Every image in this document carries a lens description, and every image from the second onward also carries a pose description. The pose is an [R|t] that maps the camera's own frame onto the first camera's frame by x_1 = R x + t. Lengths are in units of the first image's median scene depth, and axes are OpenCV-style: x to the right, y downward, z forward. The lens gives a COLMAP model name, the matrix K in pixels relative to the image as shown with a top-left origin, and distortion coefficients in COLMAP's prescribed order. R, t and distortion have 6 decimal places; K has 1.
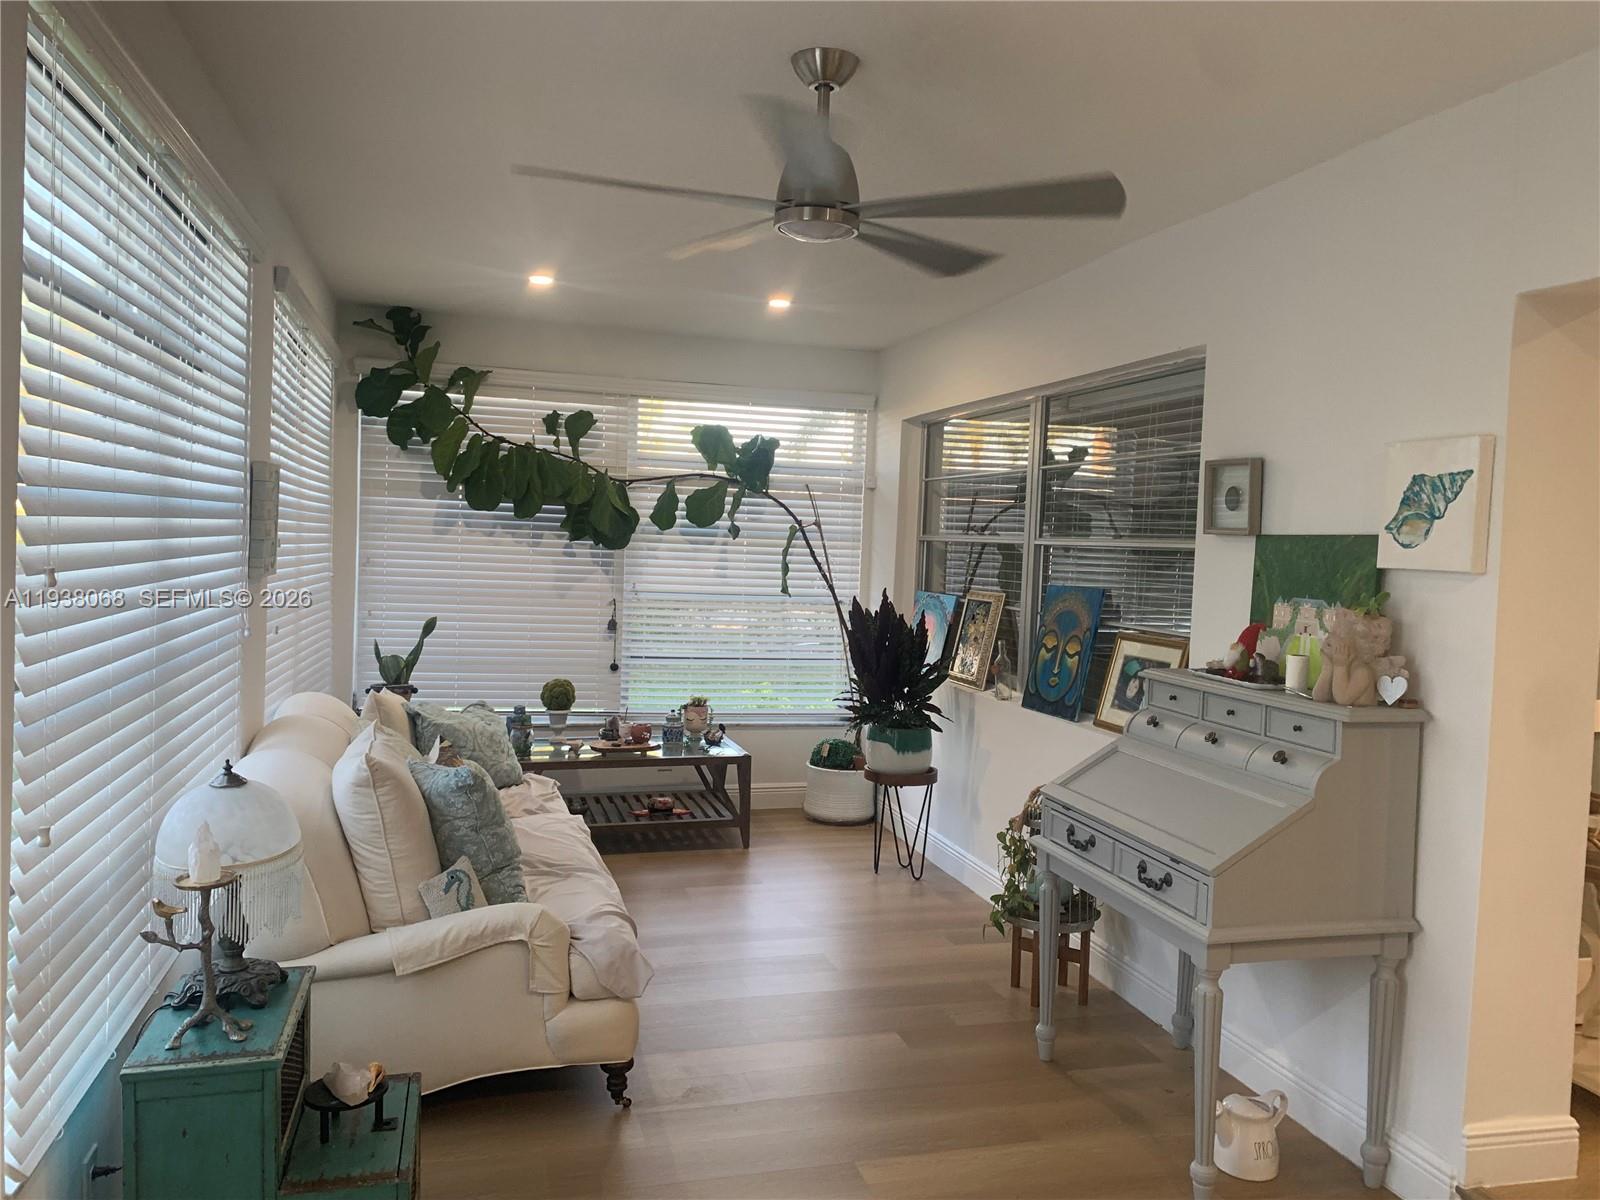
lens RADIAL K [[1204.9, 0, 795.5], [0, 1204.9, 593.8], [0, 0, 1]] dist [0.129827, -0.221892]
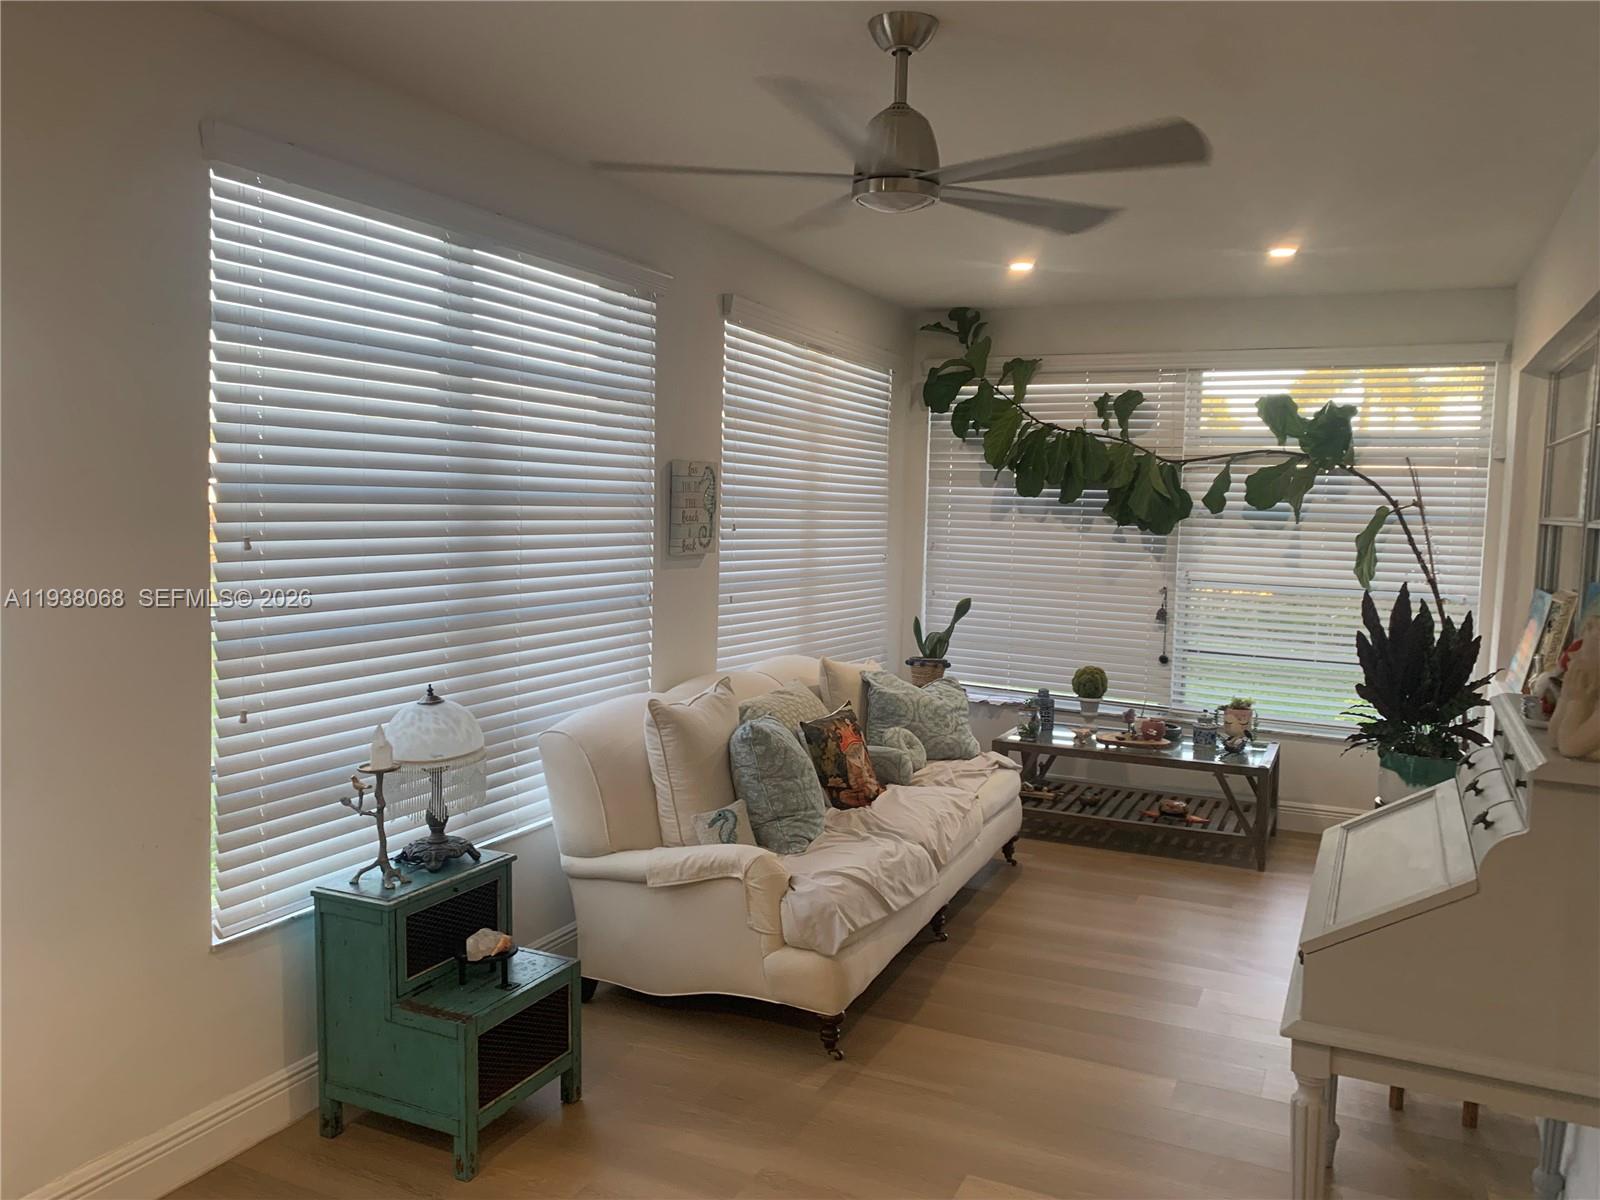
lens RADIAL K [[1204.9, 0, 795.5], [0, 1204.9, 593.8], [0, 0, 1]] dist [0.129827, -0.221892]
pose [[0.765956, 0.034738, -0.641954, 0.248872], [-0.030433, 0.999379, 0.017768, 0.001291], [0.642172, 0.005927, 0.766537, 0.087860]]
